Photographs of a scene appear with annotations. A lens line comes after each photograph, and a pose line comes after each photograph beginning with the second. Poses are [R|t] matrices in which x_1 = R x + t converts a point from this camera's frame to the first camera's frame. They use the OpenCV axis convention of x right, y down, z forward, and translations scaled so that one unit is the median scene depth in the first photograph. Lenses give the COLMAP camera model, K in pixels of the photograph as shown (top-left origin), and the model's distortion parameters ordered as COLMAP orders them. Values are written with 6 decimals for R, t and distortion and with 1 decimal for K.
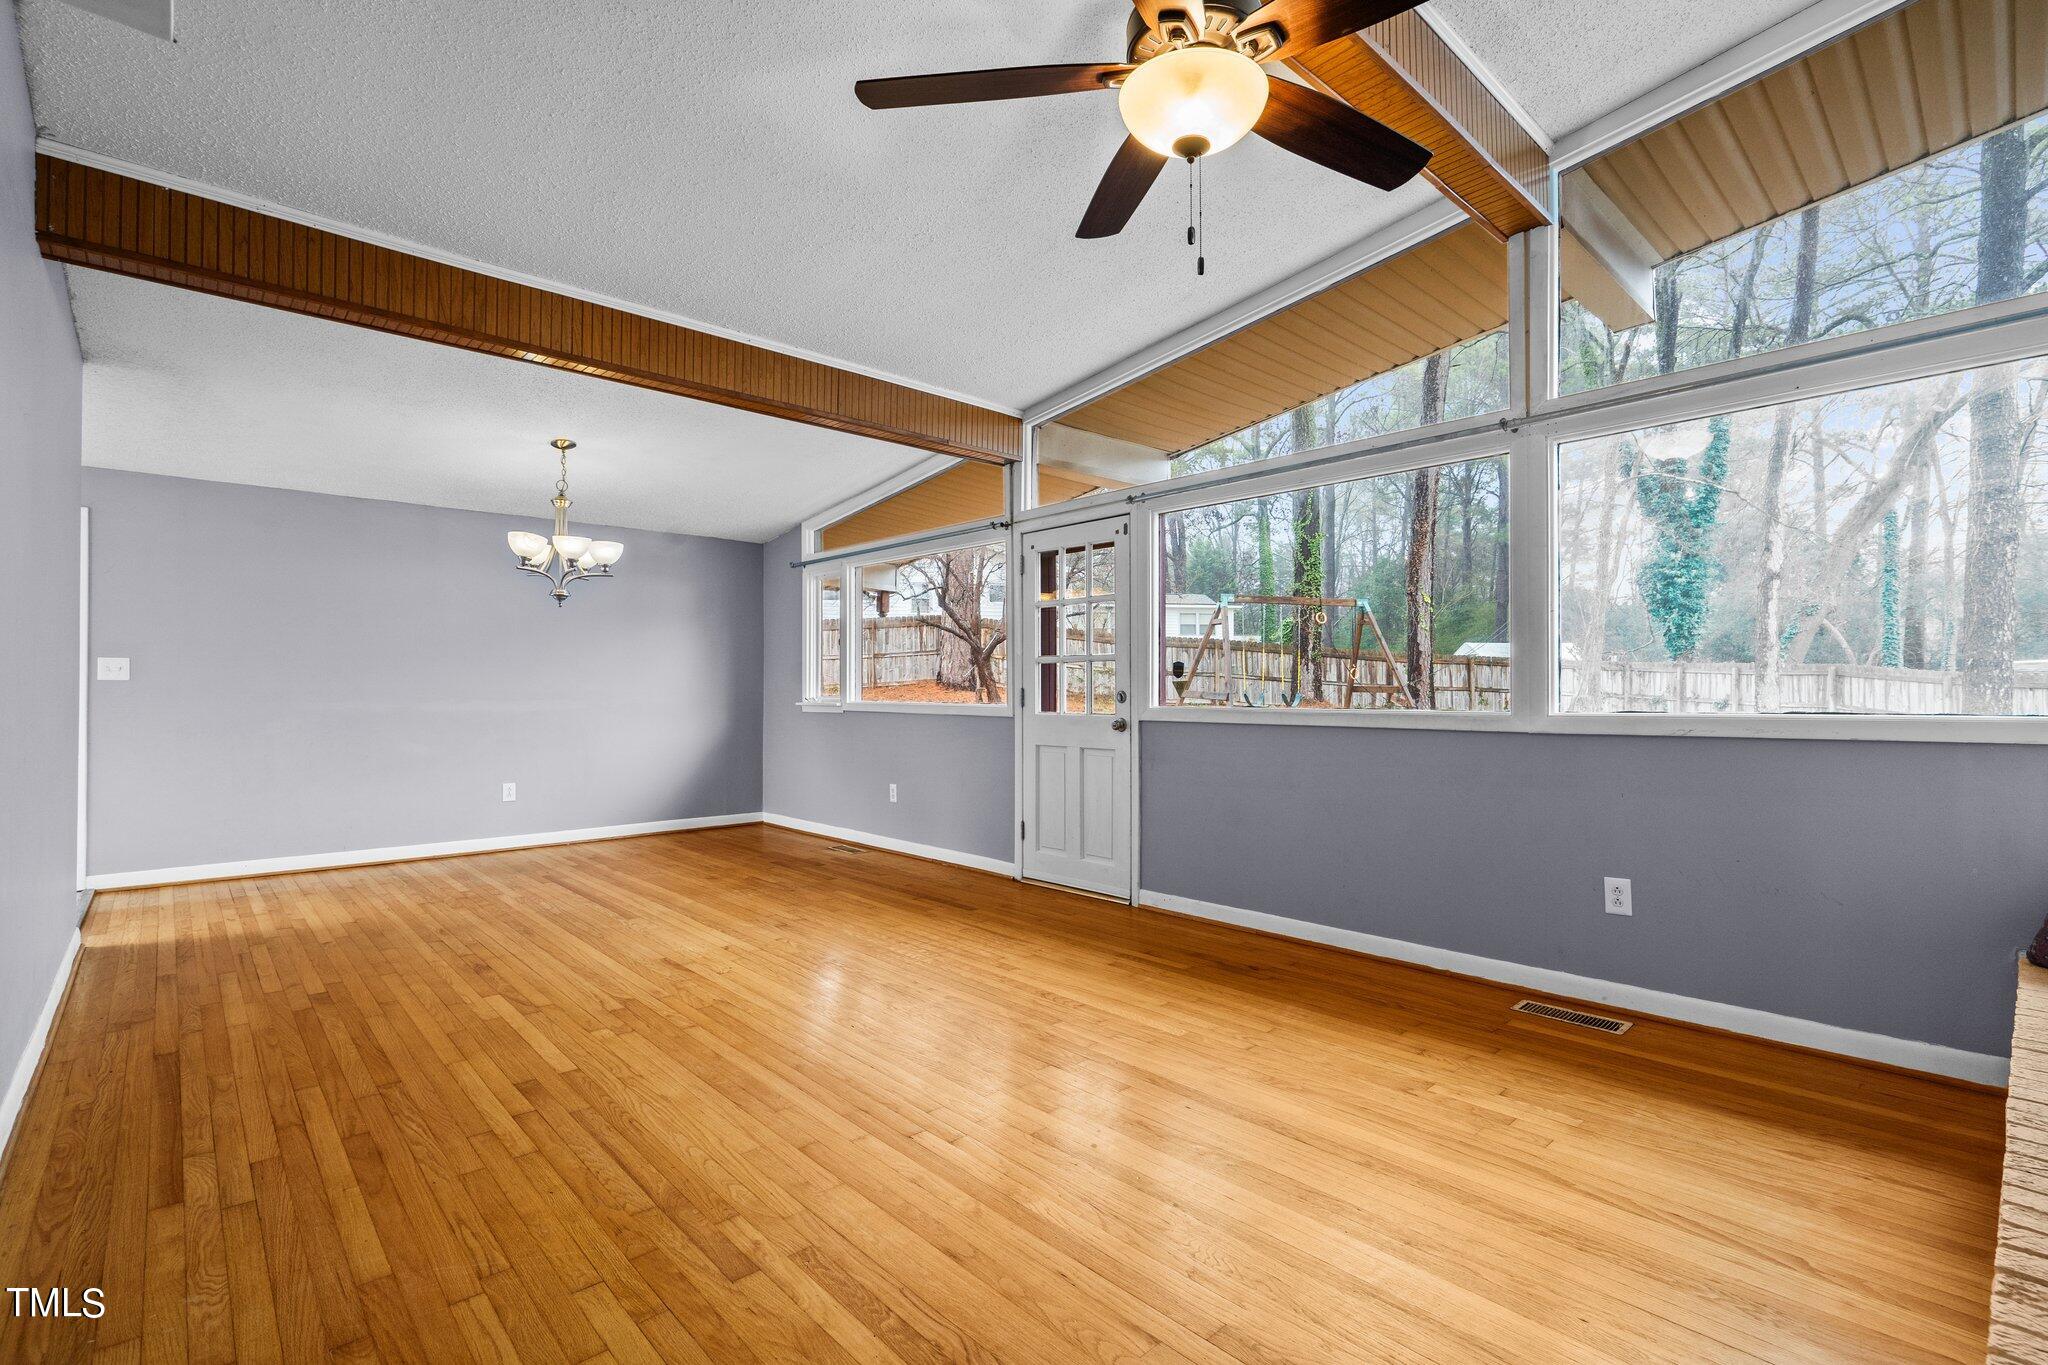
lens RADIAL K [[928.3, 0, 1023.9], [0, 928.3, 683.8], [0, 0, 1]] dist [-0.006925, 0.002060]
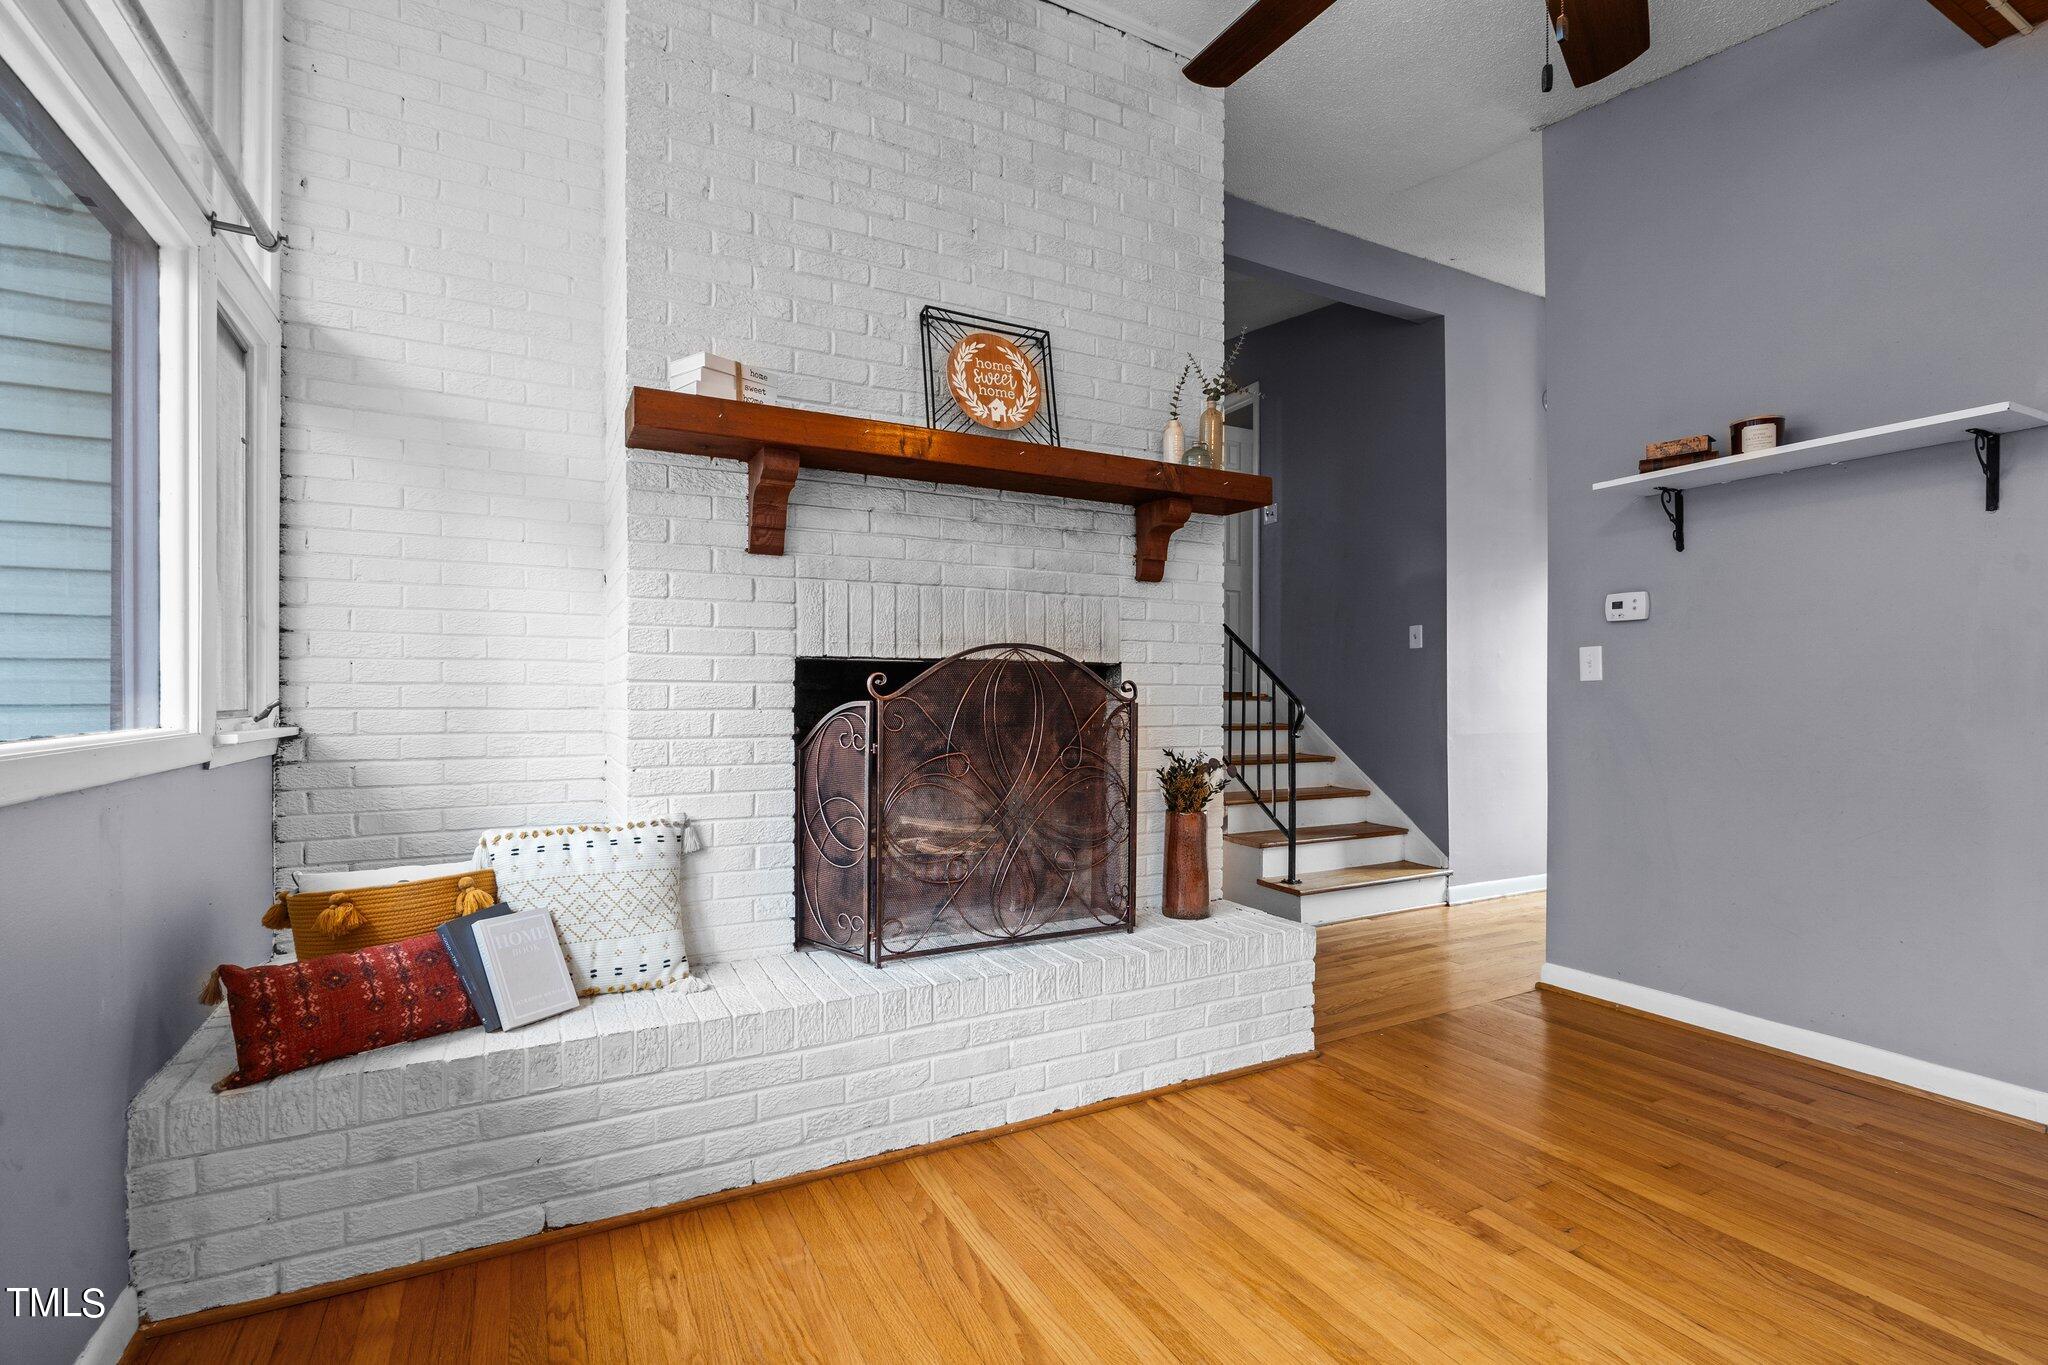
lens RADIAL K [[928.3, 0, 1020.3], [0, 928.3, 698.2], [0, 0, 1]] dist [-0.006925, 0.002060]
pose [[-0.967647, -0.000003, 0.252309, 0.243386], [-0.001622, 0.999979, -0.006208, 0.010031], [-0.252303, -0.006416, -0.967627, 1.063836]]
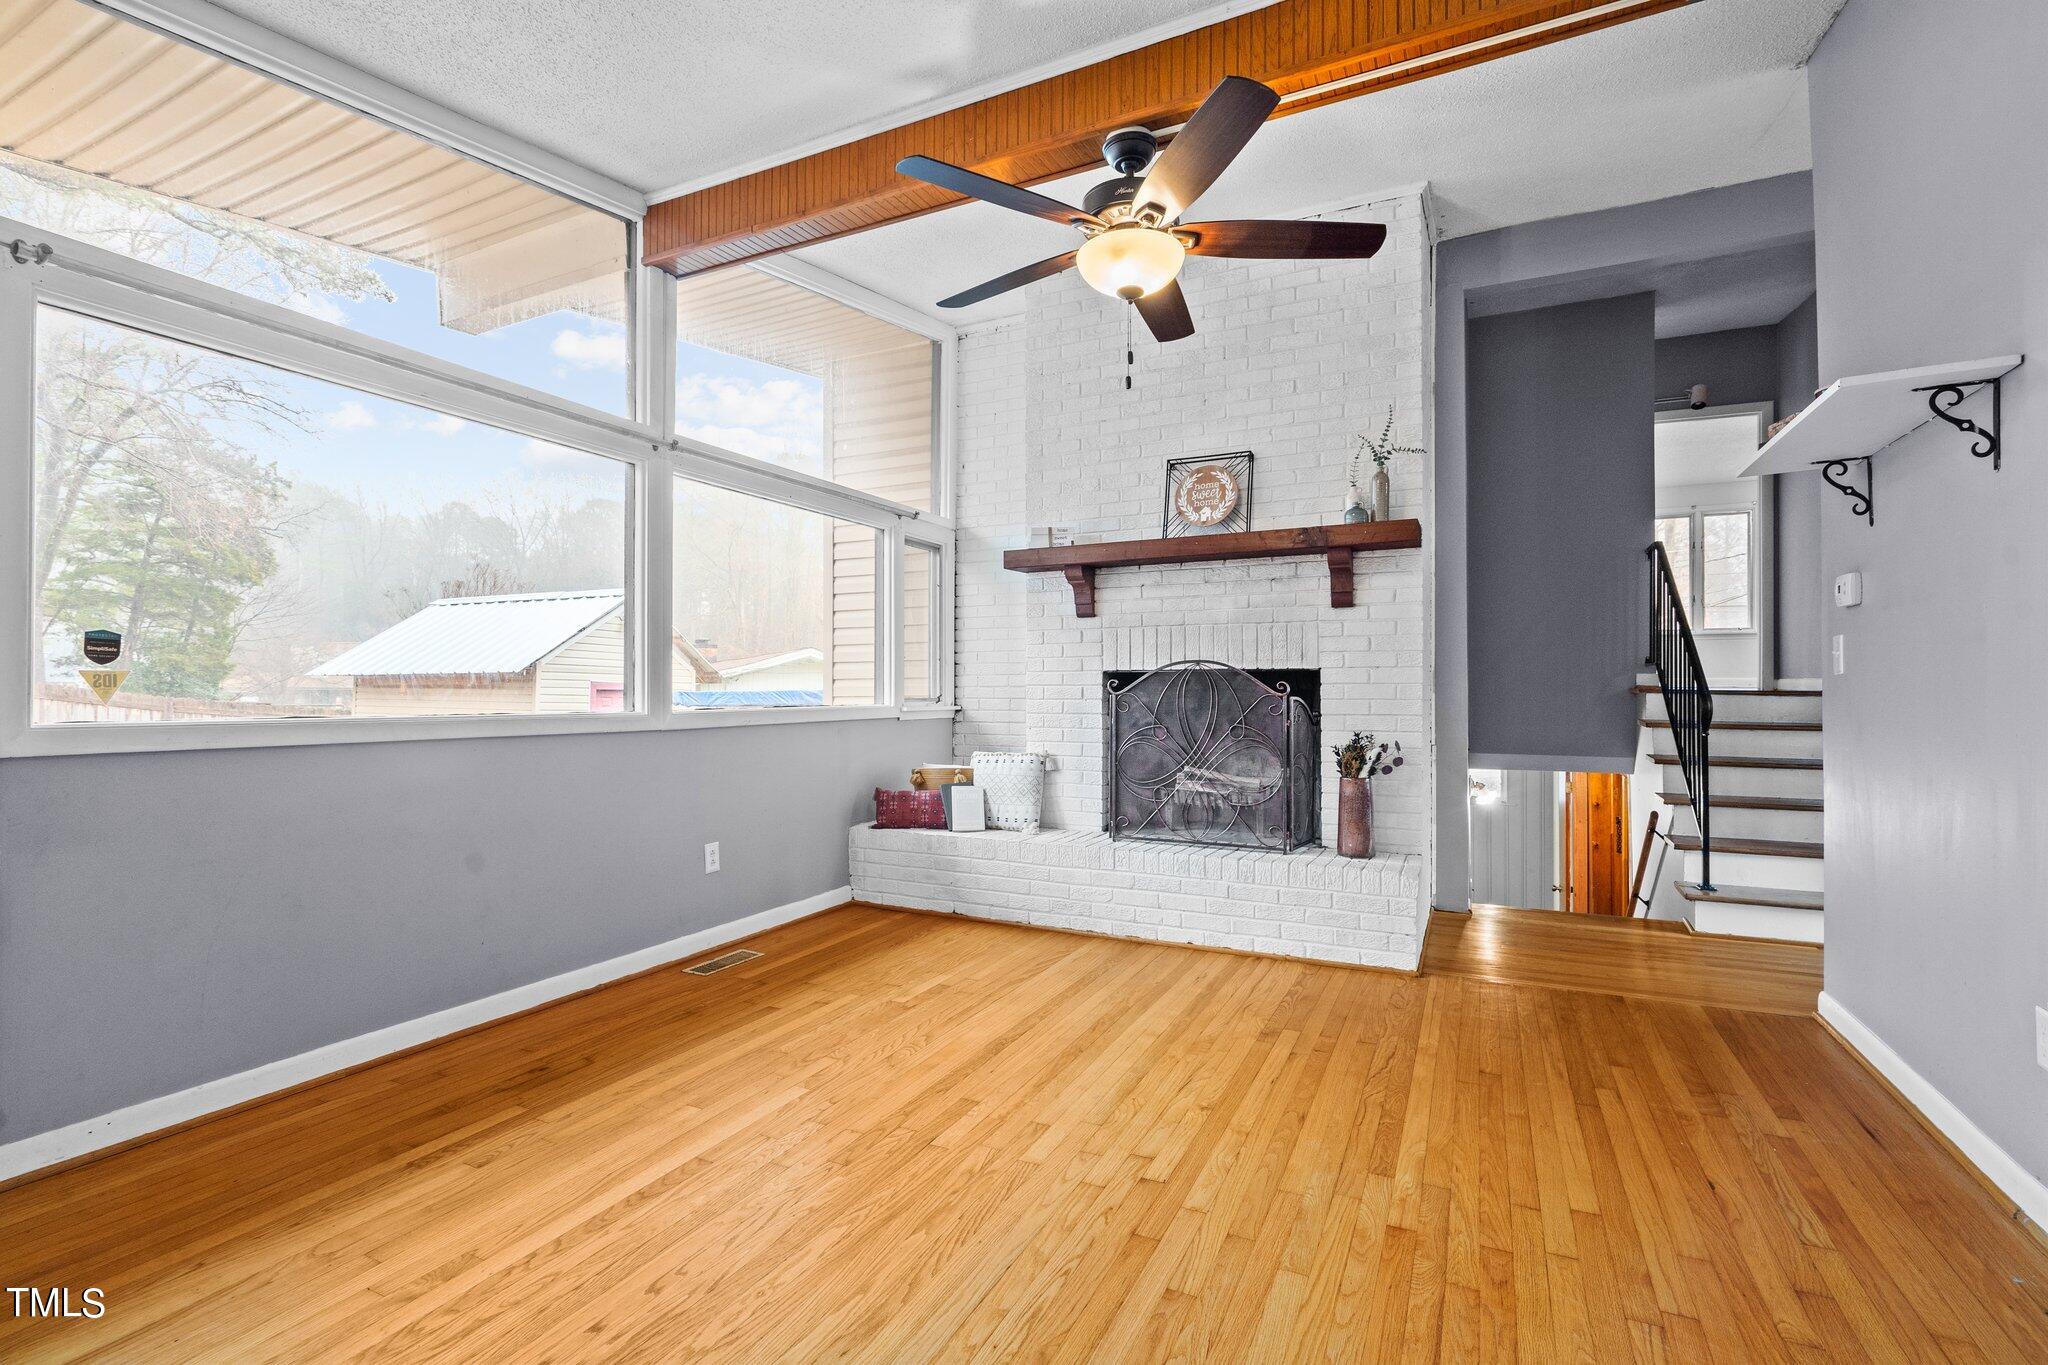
lens RADIAL K [[928.3, 0, 1029.0], [0, 928.3, 680.0], [0, 0, 1]] dist [-0.006925, 0.002060]
pose [[-0.359032, 0.013772, 0.933224, -0.626971], [-0.006257, 0.999833, -0.017163, 0.010095], [-0.933304, -0.012001, -0.358886, 0.983151]]
